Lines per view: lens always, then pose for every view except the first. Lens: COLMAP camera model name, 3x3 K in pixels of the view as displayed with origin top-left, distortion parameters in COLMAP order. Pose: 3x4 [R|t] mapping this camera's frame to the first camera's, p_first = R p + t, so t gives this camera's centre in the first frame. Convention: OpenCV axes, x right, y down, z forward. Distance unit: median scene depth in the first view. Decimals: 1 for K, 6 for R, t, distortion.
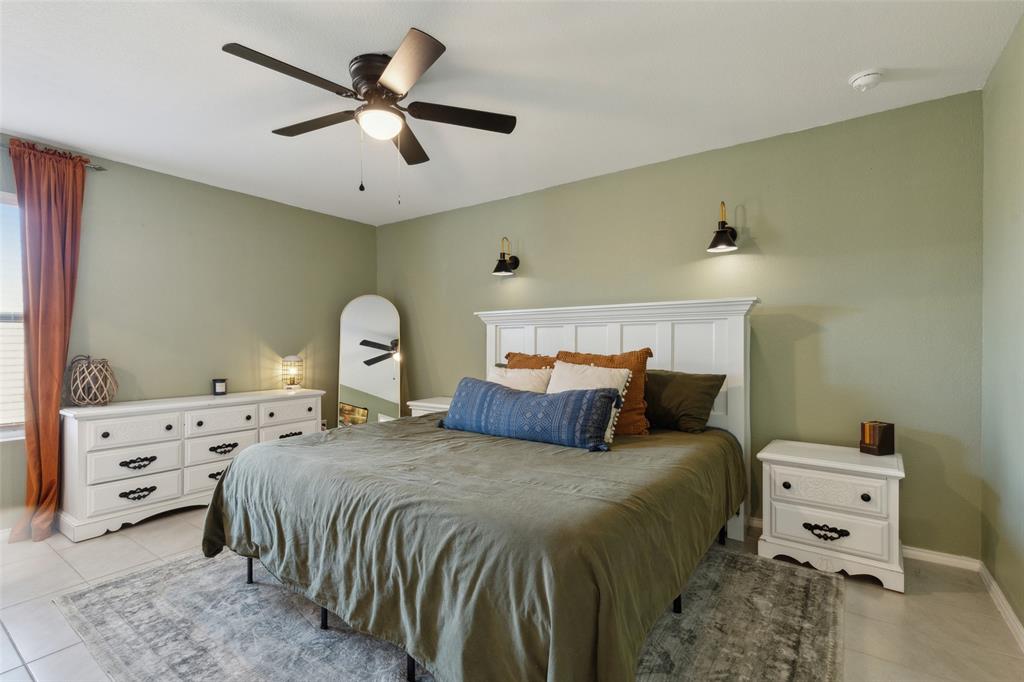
lens RADIAL K [[473.2, 0, 511.5], [0, 473.2, 340.6], [0, 0, 1]] dist [0.005926, 0.000621]
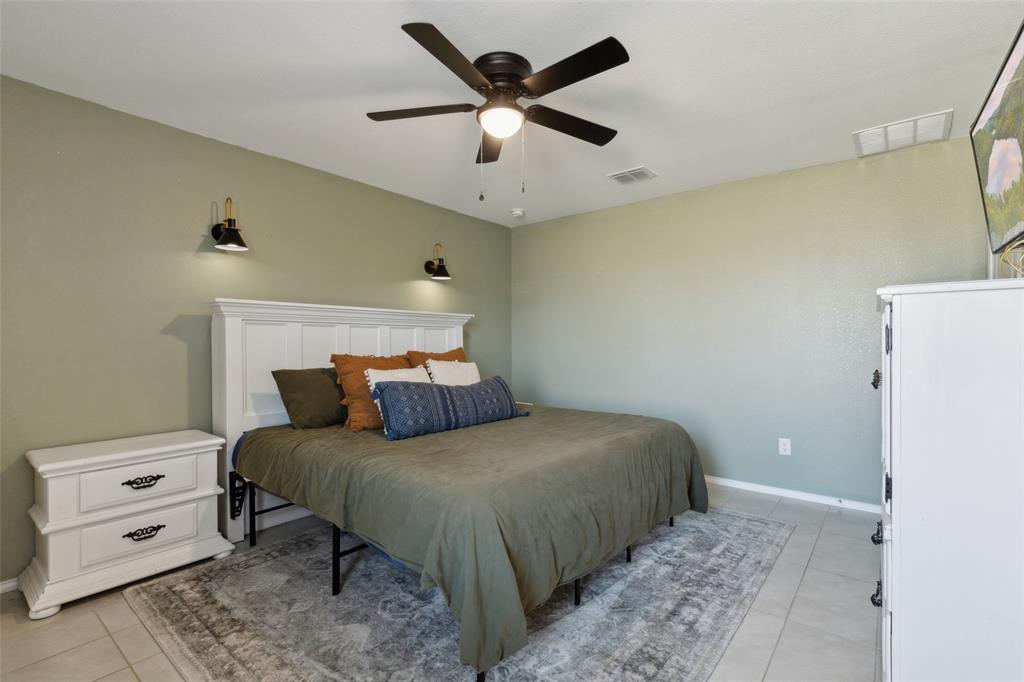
lens RADIAL K [[473.2, 0, 513.9], [0, 473.2, 344.5], [0, 0, 1]] dist [0.005926, 0.000621]
pose [[0.050561, -0.000245, 0.998721, -0.925743], [-0.004810, 0.999988, 0.000489, 0.005432], [-0.998709, -0.004829, 0.050559, 0.677259]]
